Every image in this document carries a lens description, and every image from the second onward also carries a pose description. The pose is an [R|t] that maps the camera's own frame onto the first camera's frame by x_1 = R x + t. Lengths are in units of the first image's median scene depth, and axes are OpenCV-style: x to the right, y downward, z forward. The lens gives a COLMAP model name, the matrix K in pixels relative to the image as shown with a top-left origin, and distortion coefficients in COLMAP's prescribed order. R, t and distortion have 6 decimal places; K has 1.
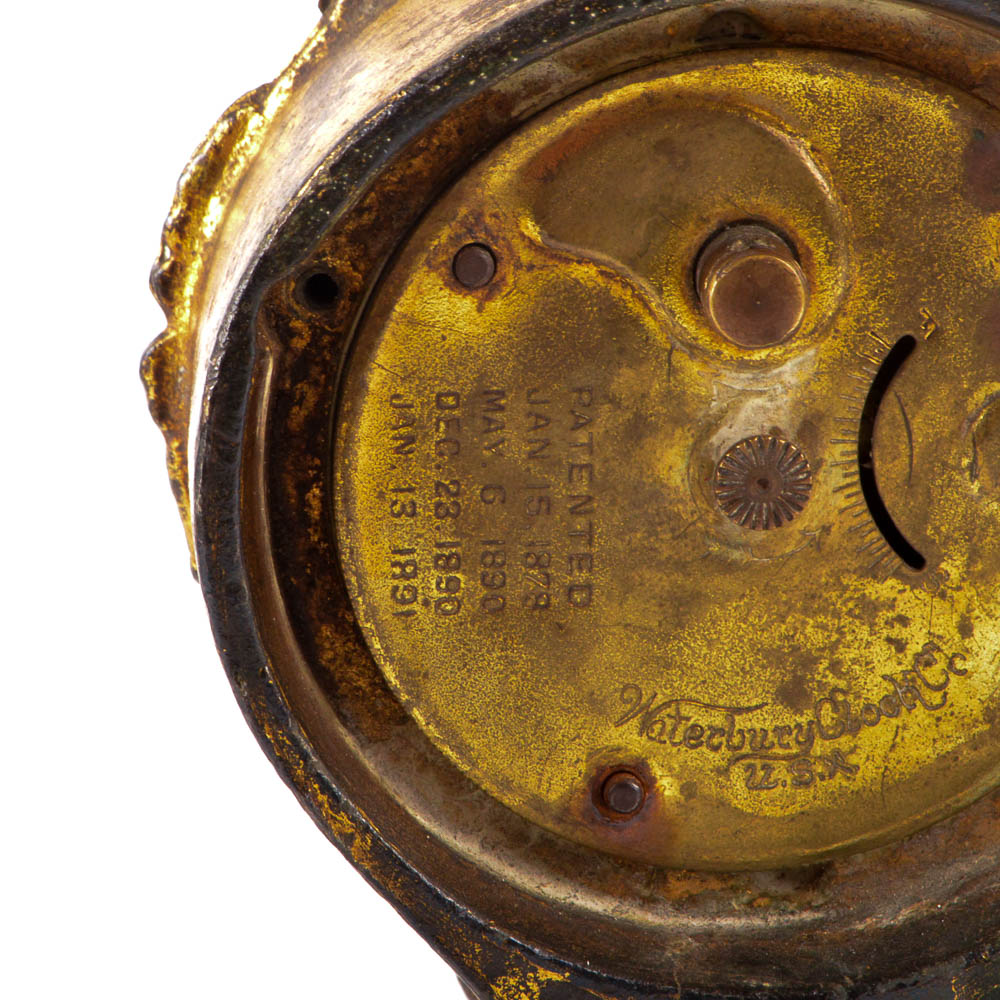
lens RADIAL K [[3351.8, 0, 500.0], [0, 3351.8, 500.0], [0, 0, 1]] dist [-0.019901, 0.508757]
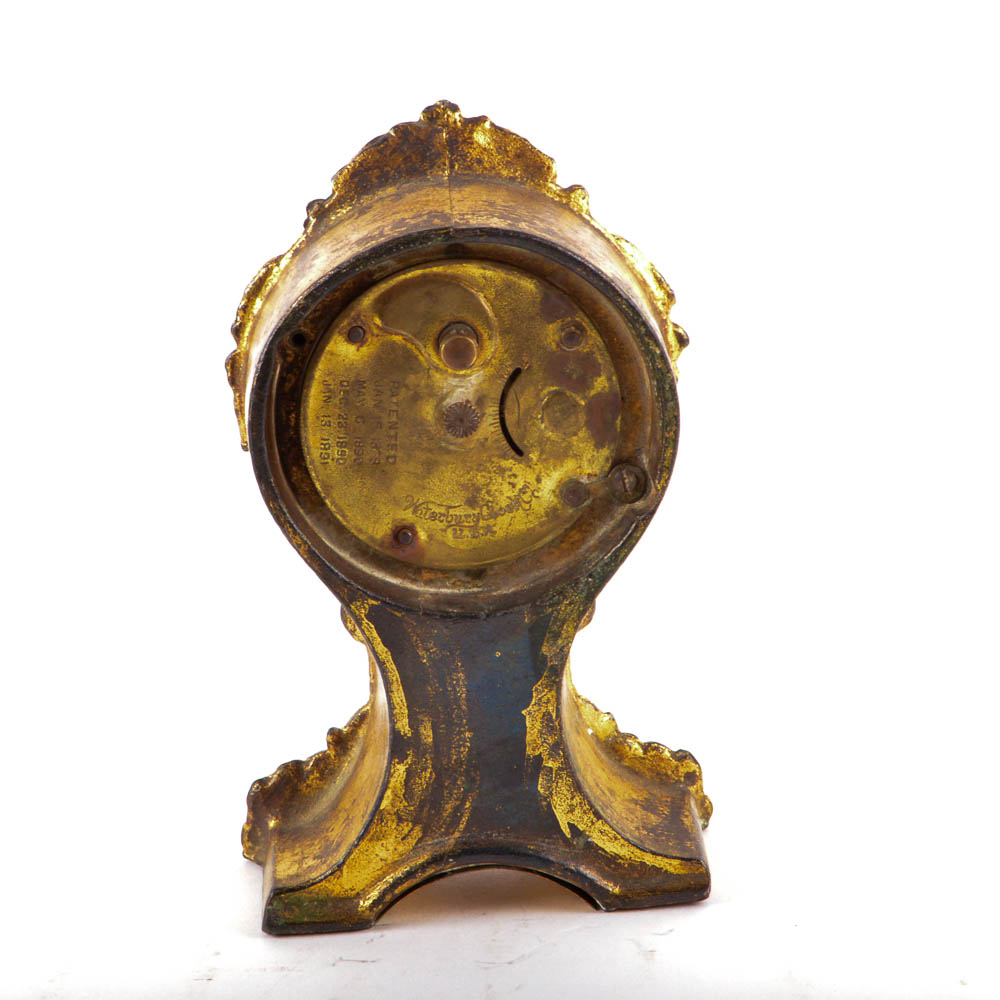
lens RADIAL K [[2838.5, 0, 500.0], [0, 2838.5, 500.0], [0, 0, 1]] dist [-0.055907, -0.180440]
pose [[0.998562, 0.048892, 0.021966, 0.061494], [-0.049240, 0.998666, 0.015554, 0.021156], [-0.021177, -0.016613, 0.999638, -1.230955]]
